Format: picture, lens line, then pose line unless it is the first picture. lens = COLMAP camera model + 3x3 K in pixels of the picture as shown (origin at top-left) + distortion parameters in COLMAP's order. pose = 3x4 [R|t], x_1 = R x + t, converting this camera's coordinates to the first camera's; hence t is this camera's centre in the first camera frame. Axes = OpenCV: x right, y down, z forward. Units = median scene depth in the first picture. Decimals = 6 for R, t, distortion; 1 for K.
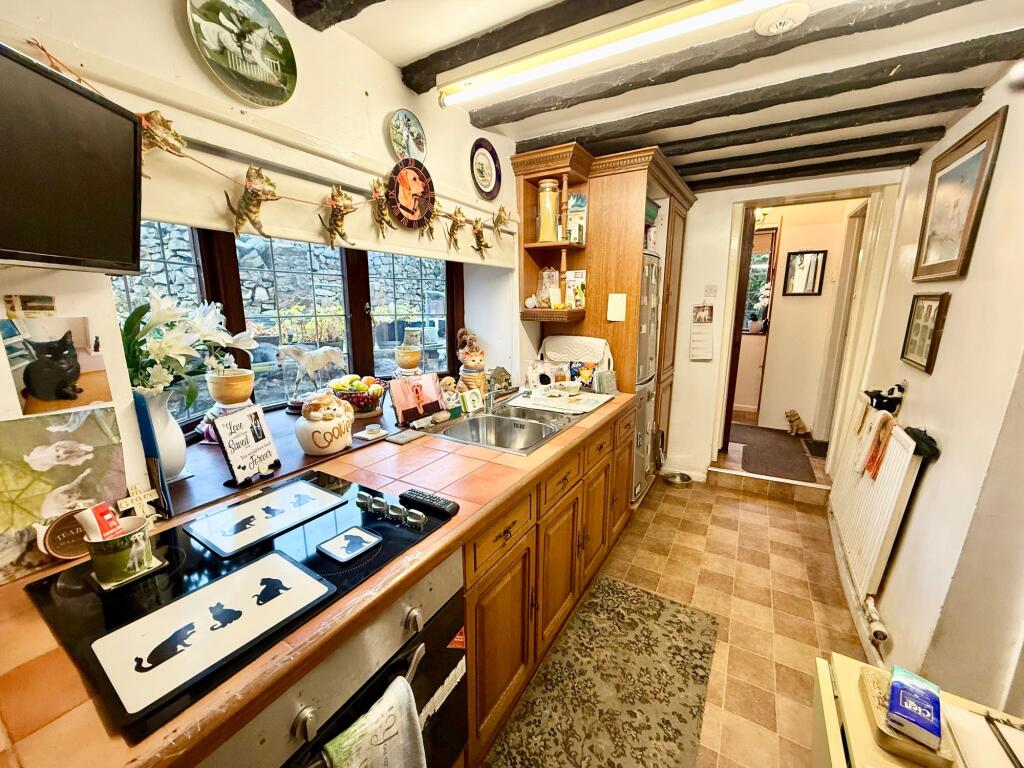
lens RADIAL K [[406.8, 0, 509.9], [0, 406.8, 383.0], [0, 0, 1]] dist [-0.001117, 0.001254]
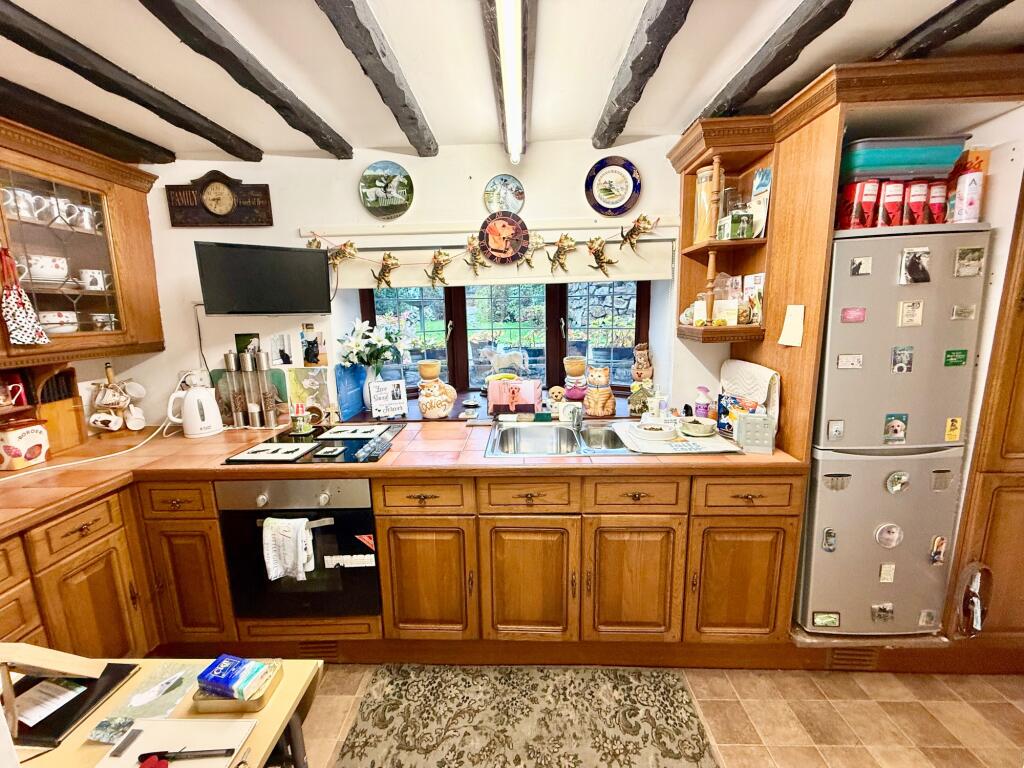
lens RADIAL K [[406.8, 0, 508.8], [0, 406.8, 382.8], [0, 0, 1]] dist [-0.001117, 0.001254]
pose [[0.485884, 0.141108, -0.862558, 0.950876], [-0.146159, 0.986103, 0.078987, -0.119183], [0.861716, 0.087692, 0.499755, 0.420096]]
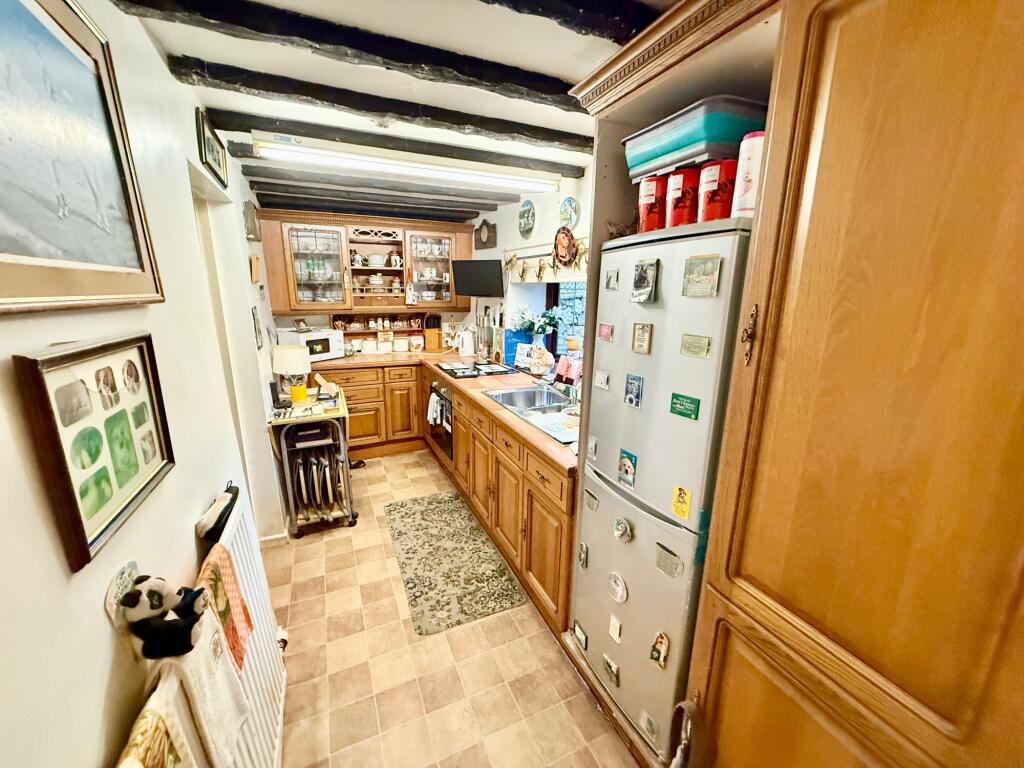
lens RADIAL K [[406.8, 0, 505.0], [0, 406.8, 382.4], [0, 0, 1]] dist [-0.001117, 0.001254]
pose [[-0.571871, 0.179968, -0.800359, 1.355653], [-0.171580, 0.927820, 0.331225, -0.464466], [0.802199, 0.326744, -0.499715, 1.846105]]
